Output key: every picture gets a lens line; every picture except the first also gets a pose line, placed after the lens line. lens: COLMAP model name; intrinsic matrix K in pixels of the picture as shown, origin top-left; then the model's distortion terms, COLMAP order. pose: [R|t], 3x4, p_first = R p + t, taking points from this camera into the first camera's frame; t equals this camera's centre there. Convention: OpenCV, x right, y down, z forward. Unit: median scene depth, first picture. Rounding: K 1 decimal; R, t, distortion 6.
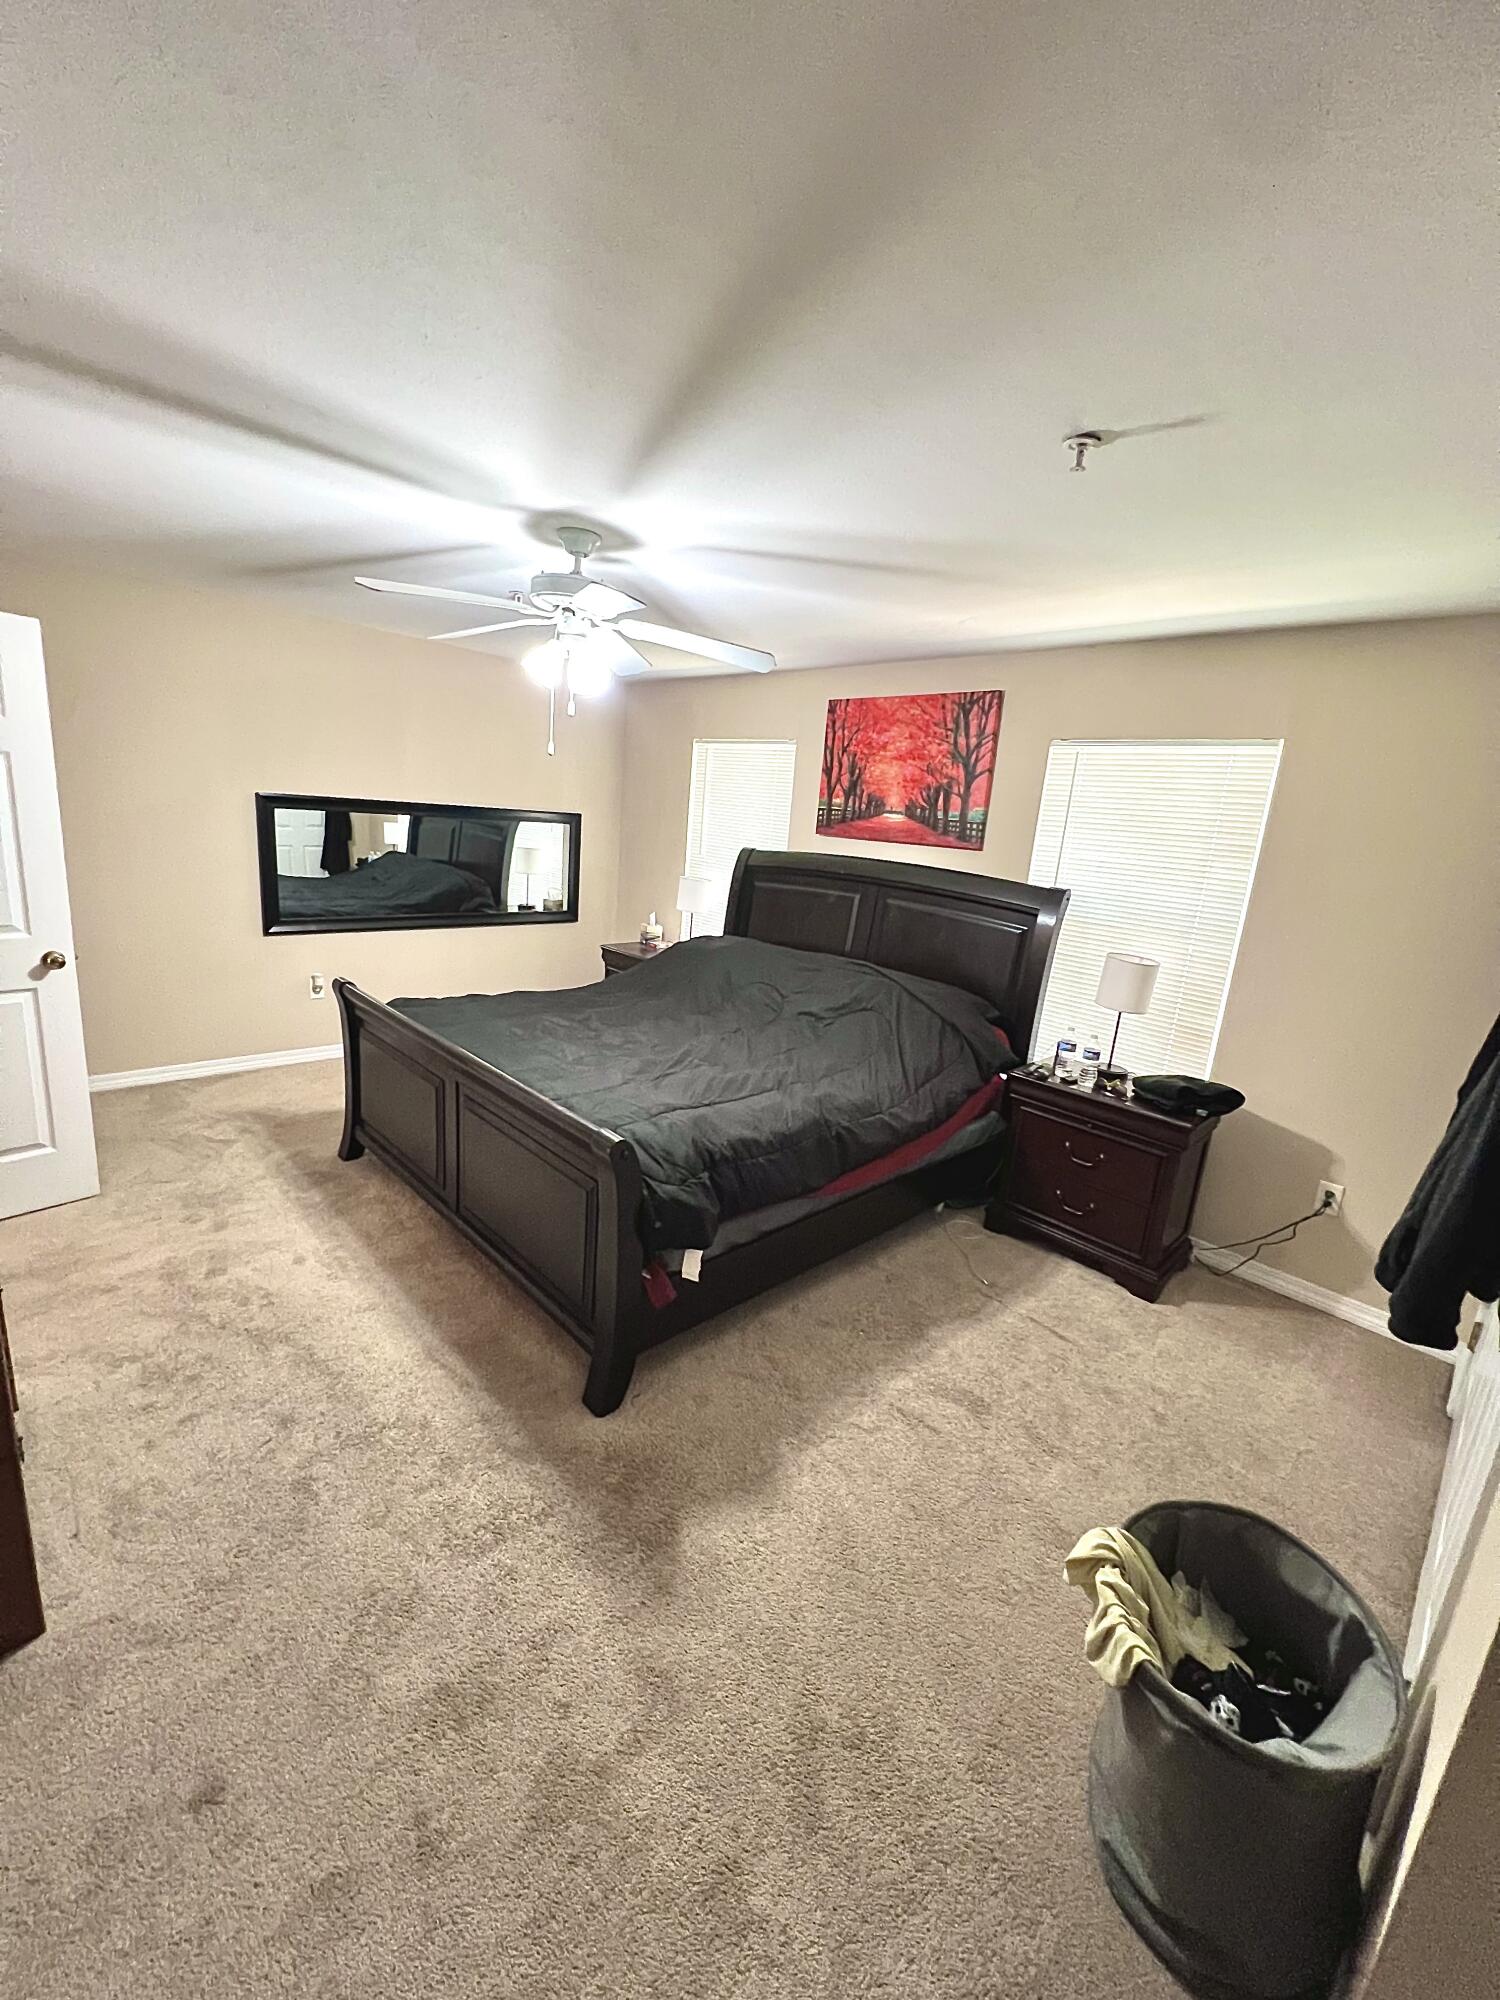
lens RADIAL K [[800.7, 0, 750.2], [0, 800.7, 994.6], [0, 0, 1]] dist [-0.002560, 0.000310]
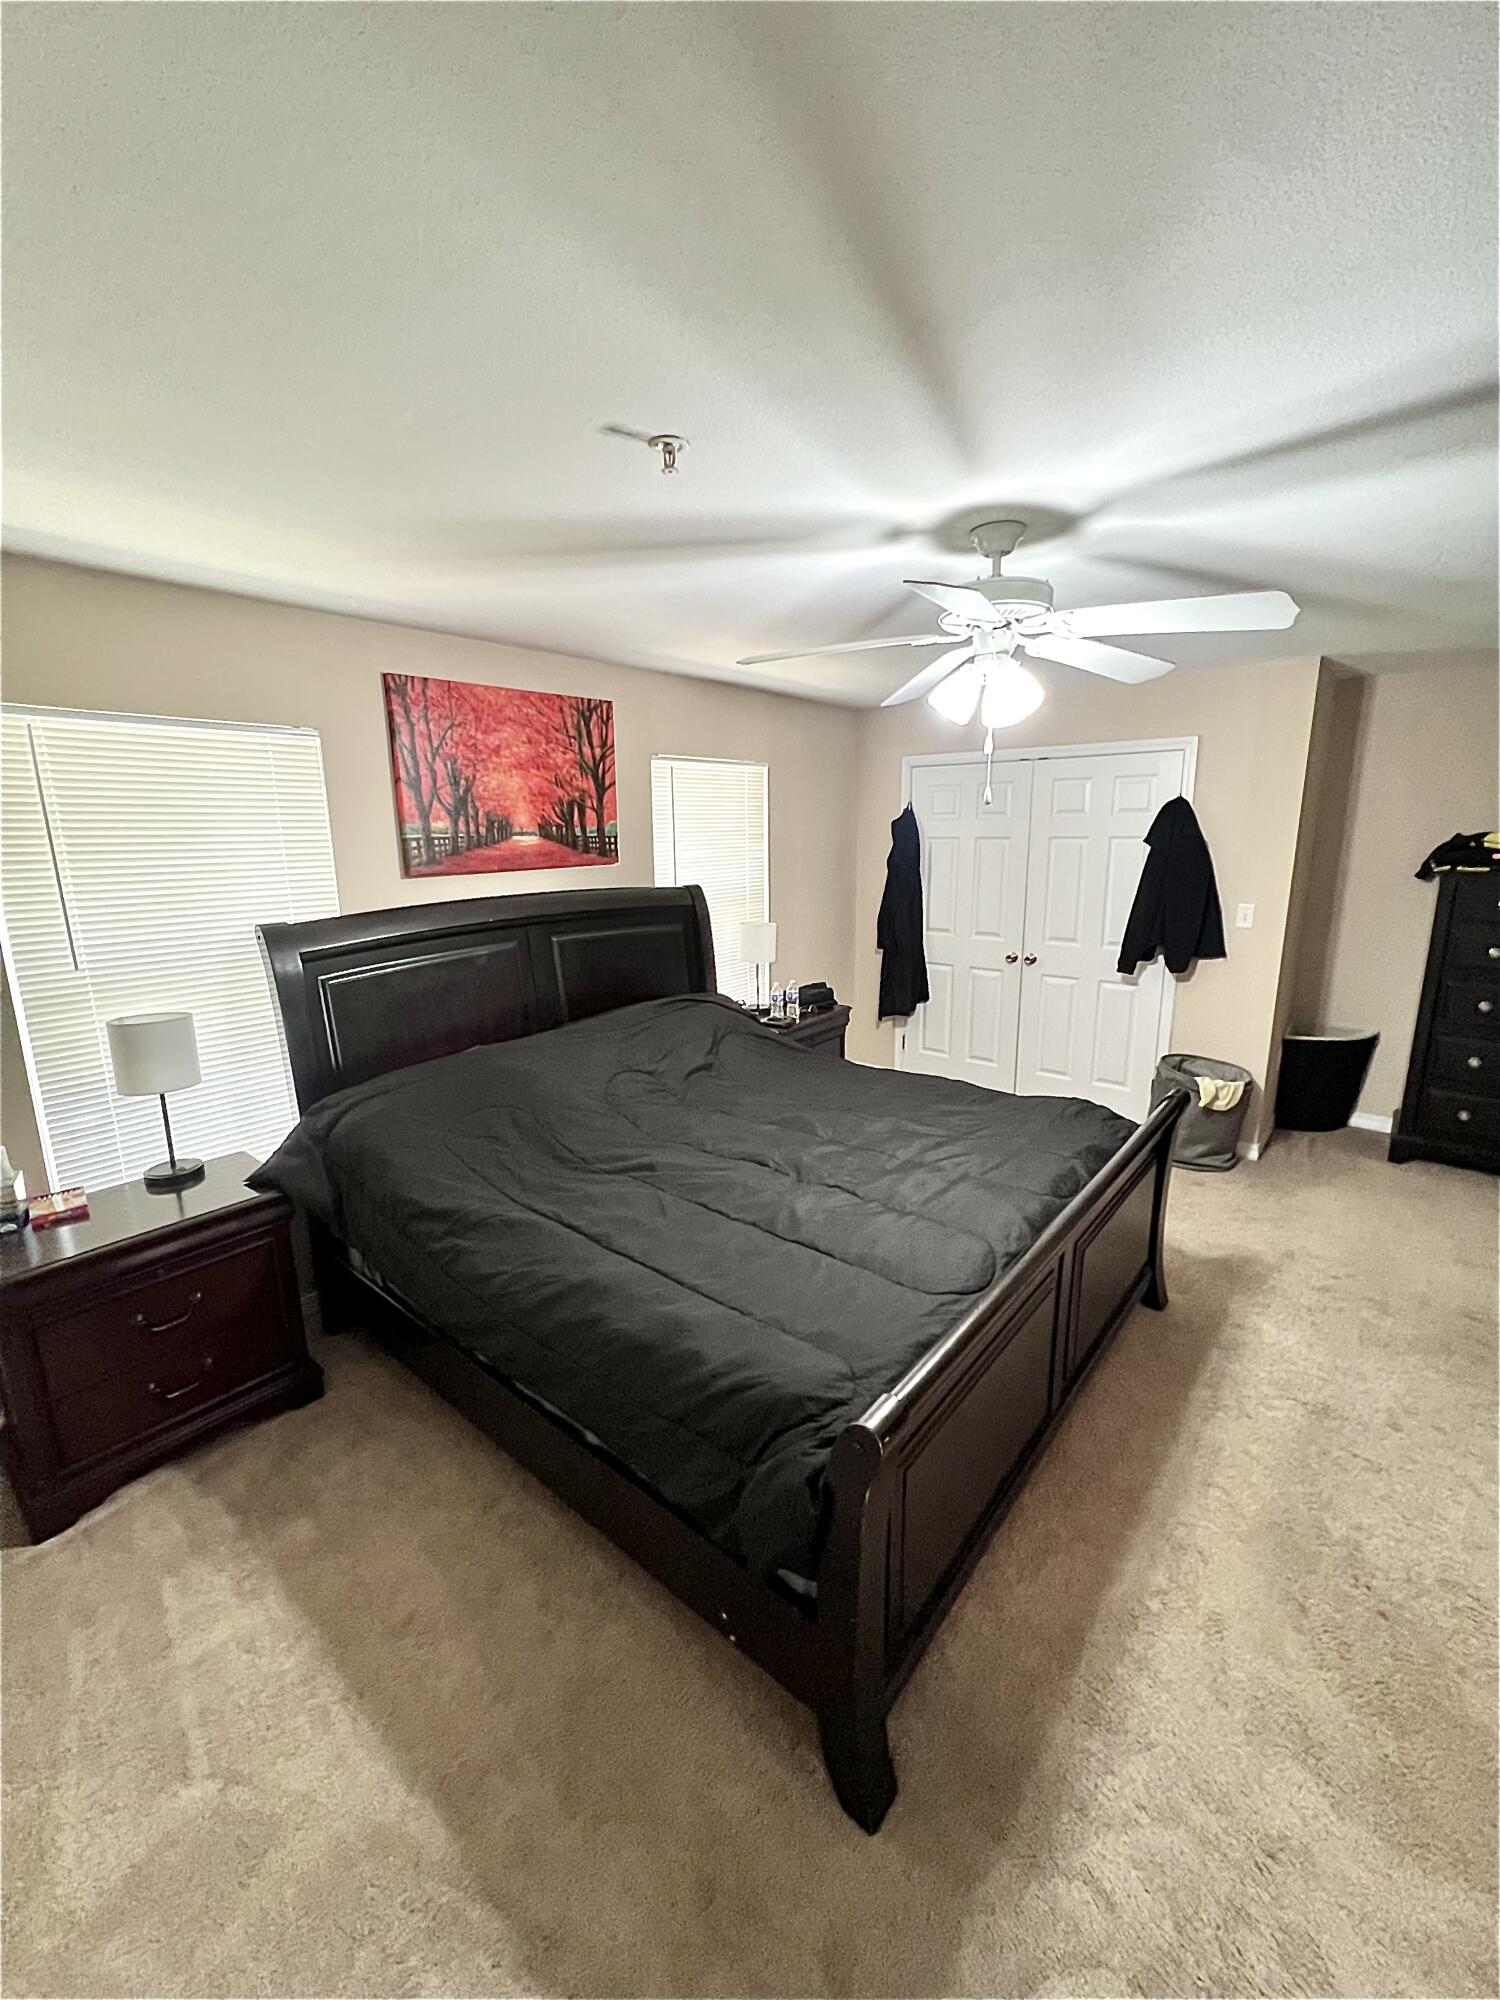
lens RADIAL K [[800.7, 0, 750.2], [0, 800.7, 994.6], [0, 0, 1]] dist [-0.002560, 0.000310]
pose [[-0.098858, -0.288052, 0.952498, -0.695950], [0.225718, 0.925747, 0.303388, -0.285173], [-0.969164, 0.244988, -0.026499, 0.883383]]
